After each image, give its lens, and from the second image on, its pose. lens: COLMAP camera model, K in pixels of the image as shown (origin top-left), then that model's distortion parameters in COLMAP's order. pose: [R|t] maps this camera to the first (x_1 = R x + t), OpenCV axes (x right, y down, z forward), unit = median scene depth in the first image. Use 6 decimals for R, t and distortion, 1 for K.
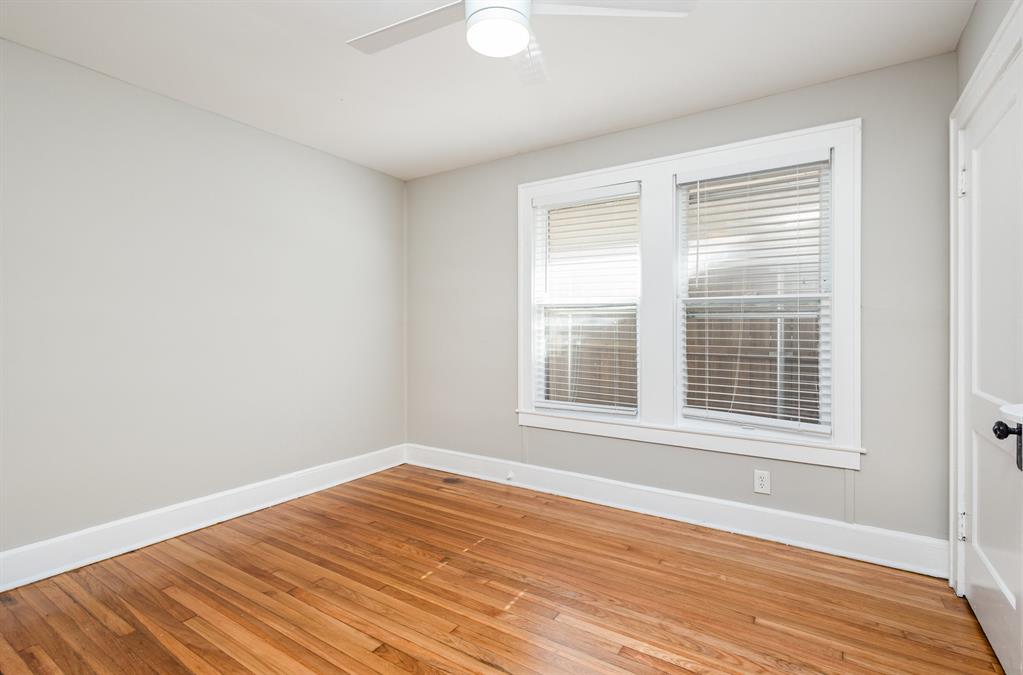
lens RADIAL K [[482.1, 0, 513.4], [0, 482.1, 338.0], [0, 0, 1]] dist [0.006229, 0.000125]
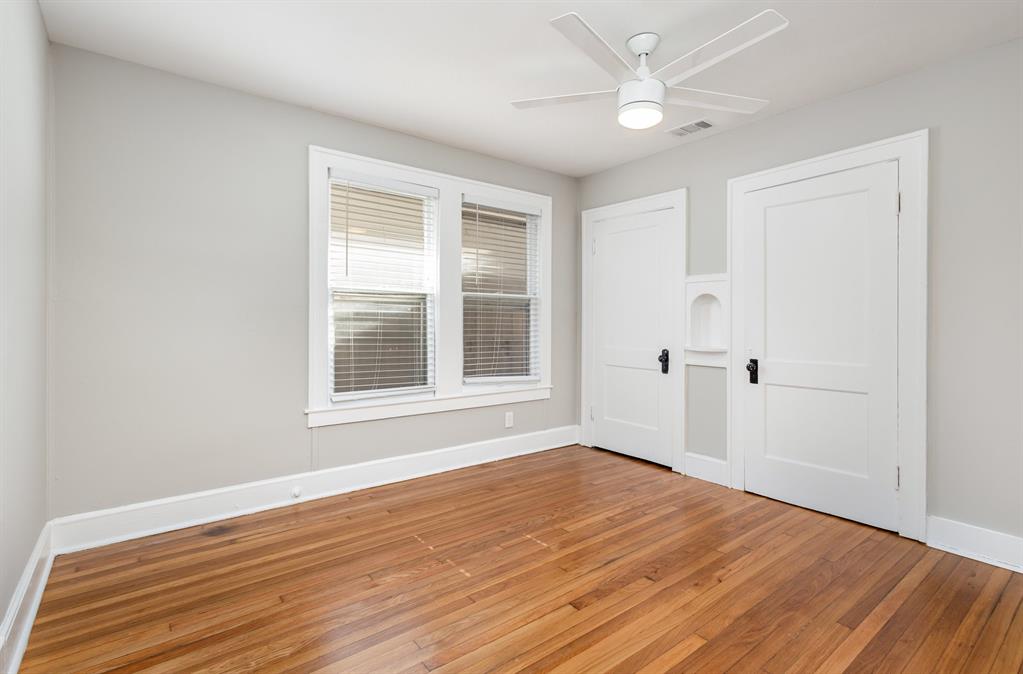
lens RADIAL K [[482.1, 0, 514.3], [0, 482.1, 326.1], [0, 0, 1]] dist [0.006229, 0.000125]
pose [[0.327176, -0.013091, 0.944873, -0.792134], [0.007454, 0.999909, 0.011272, -0.006262], [-0.944934, 0.003355, 0.327243, 0.448575]]
